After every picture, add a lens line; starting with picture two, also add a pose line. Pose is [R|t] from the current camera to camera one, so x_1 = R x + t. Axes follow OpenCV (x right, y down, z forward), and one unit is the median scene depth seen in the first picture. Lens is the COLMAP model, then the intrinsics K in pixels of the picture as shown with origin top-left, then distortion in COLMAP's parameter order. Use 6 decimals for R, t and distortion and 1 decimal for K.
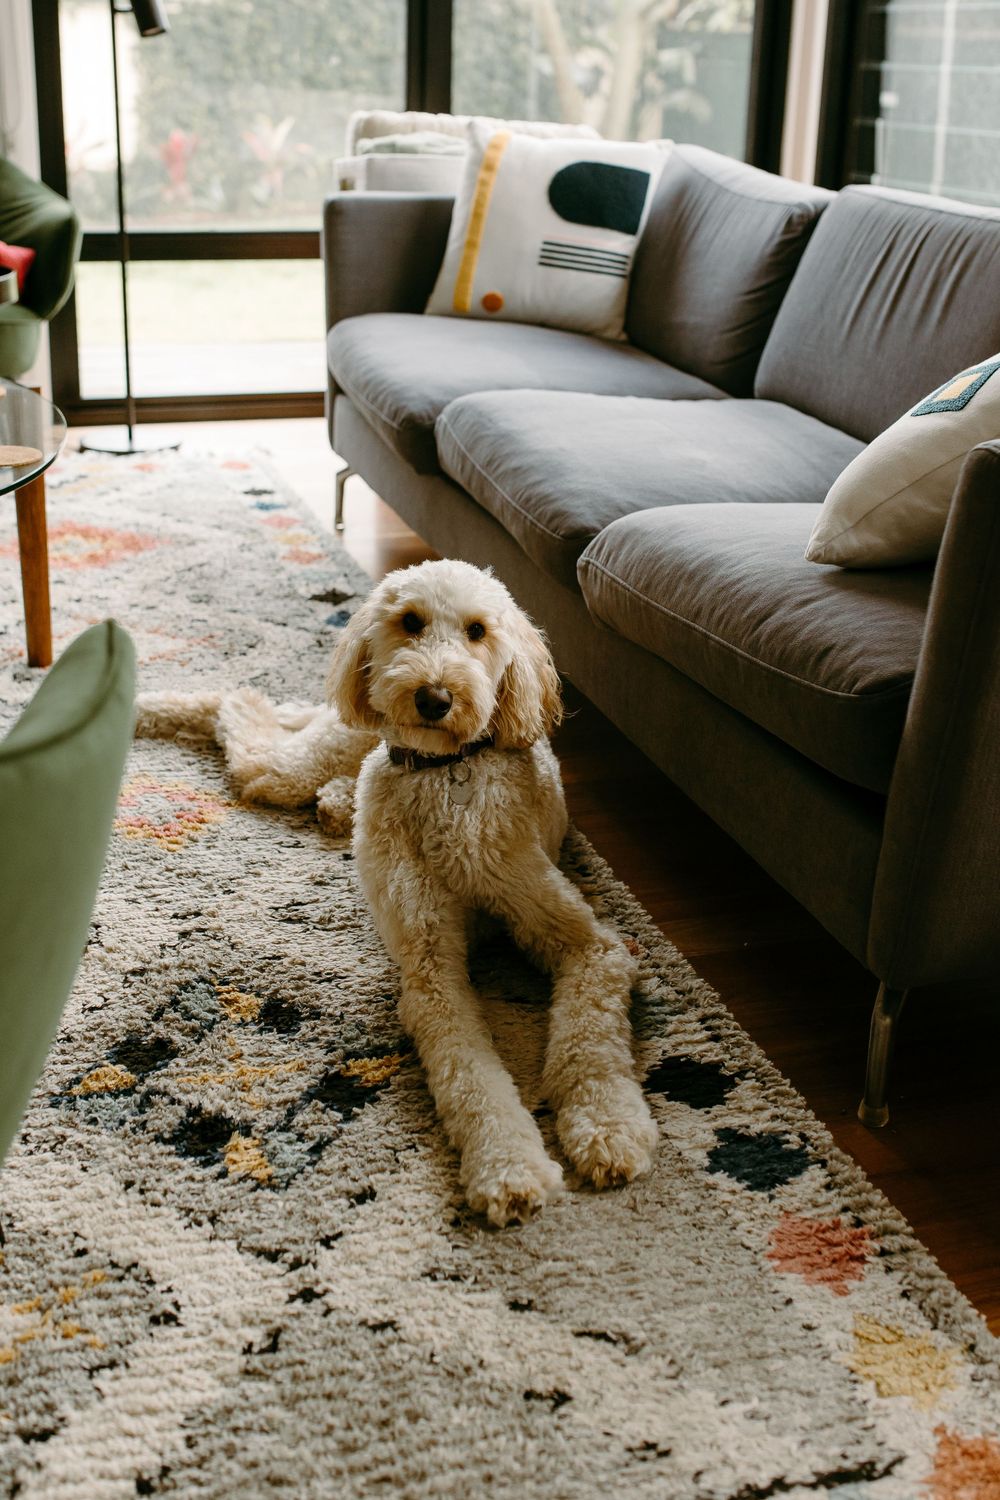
lens RADIAL K [[1923.8, 0, 498.4], [0, 1923.8, 748.3], [0, 0, 1]] dist [0.016426, 0.000000]
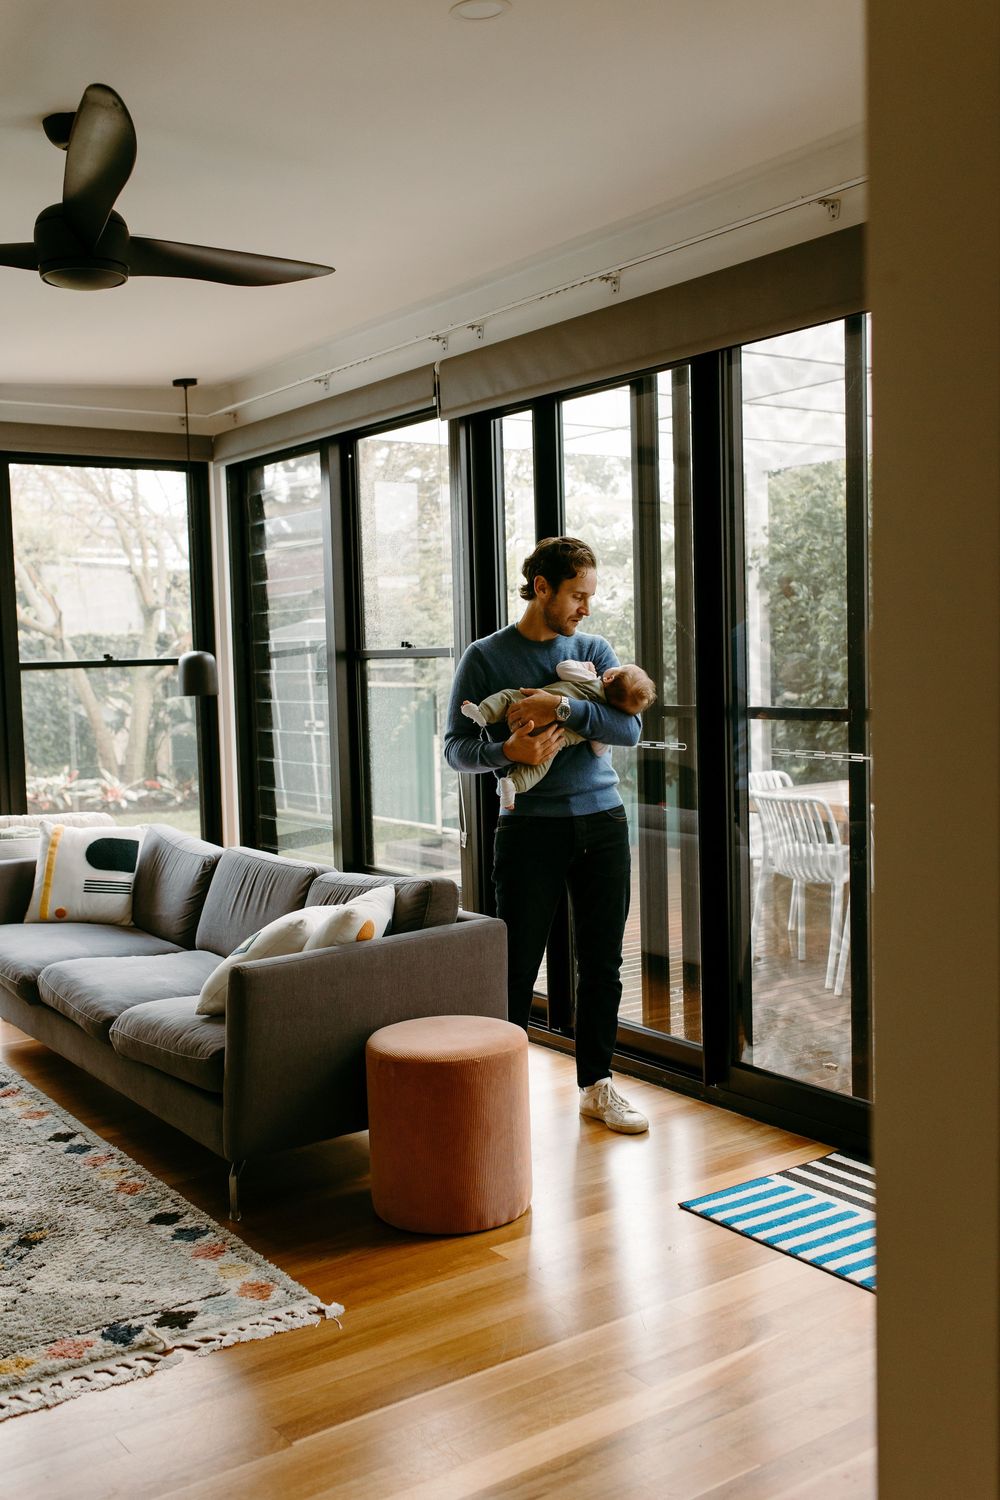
lens RADIAL K [[1462.1, 0, 496.5], [0, 1462.1, 750.6], [0, 0, 1]] dist [-0.015873, 0.000000]
pose [[0.953730, -0.071764, 0.291976, -0.003262], [0.155112, 0.949330, -0.273335, 0.129429], [-0.257566, 0.305977, 0.916536, -0.802169]]
